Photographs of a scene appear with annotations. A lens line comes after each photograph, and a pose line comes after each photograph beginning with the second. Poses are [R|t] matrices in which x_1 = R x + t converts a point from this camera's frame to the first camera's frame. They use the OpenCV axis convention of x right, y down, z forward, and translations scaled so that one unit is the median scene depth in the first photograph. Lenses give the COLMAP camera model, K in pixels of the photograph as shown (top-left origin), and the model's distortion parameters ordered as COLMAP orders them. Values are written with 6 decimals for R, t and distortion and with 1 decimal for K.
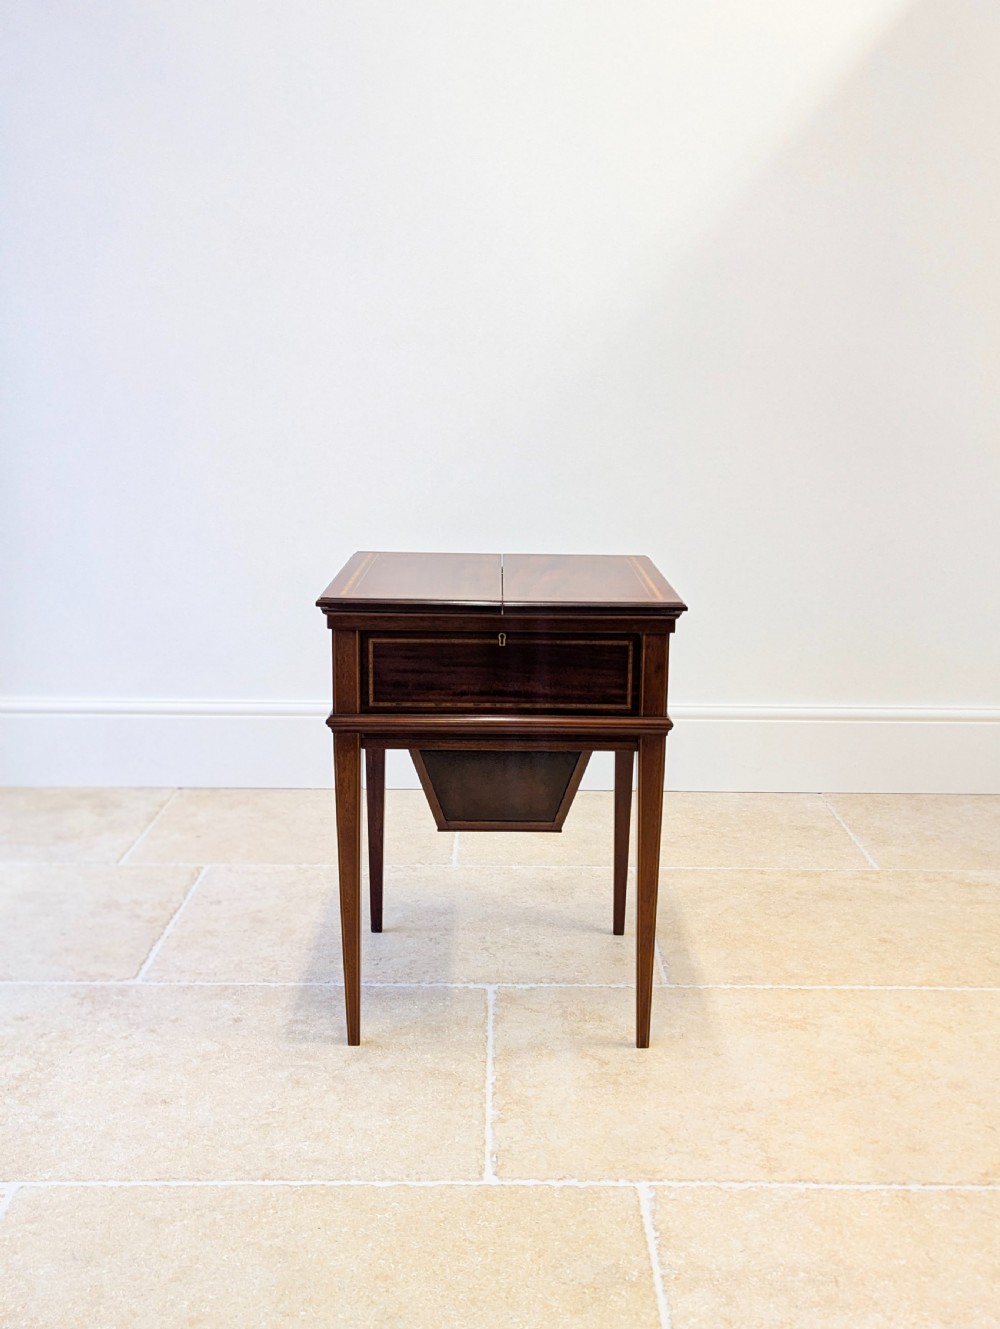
lens RADIAL K [[1429.2, 0, 500.0], [0, 1429.2, 664.5], [0, 0, 1]] dist [0.062995, -0.036643]
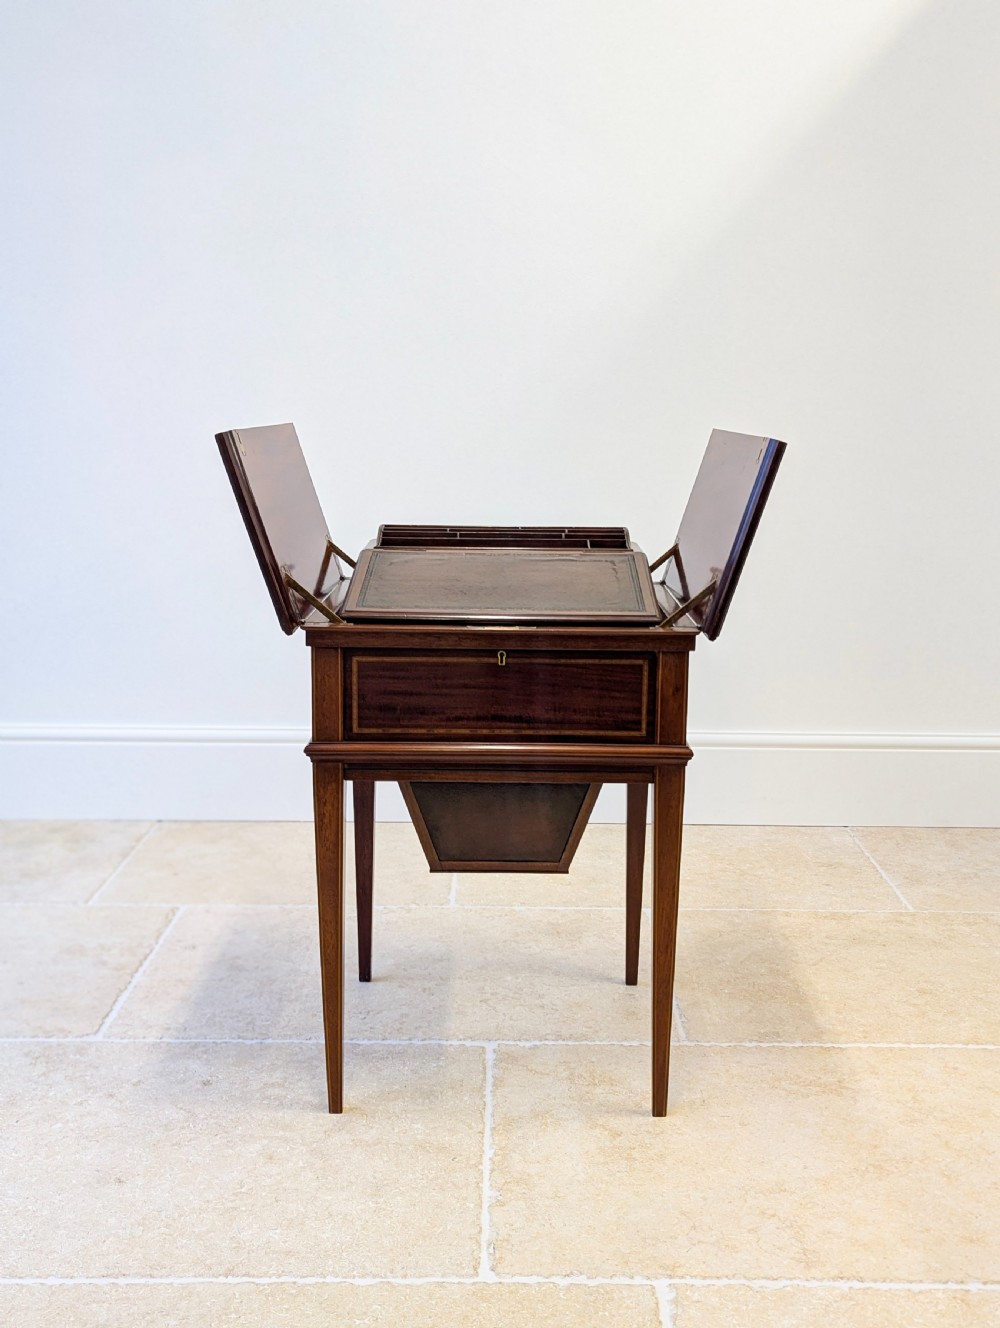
lens RADIAL K [[1414.6, 0, 500.0], [0, 1414.6, 664.0], [0, 0, 1]] dist [0.042799, 0.006835]
pose [[0.999982, 0.000604, -0.005980, 0.005465], [-0.000723, 0.999801, -0.019939, 0.003677], [0.005967, 0.019943, 0.999783, 0.110922]]
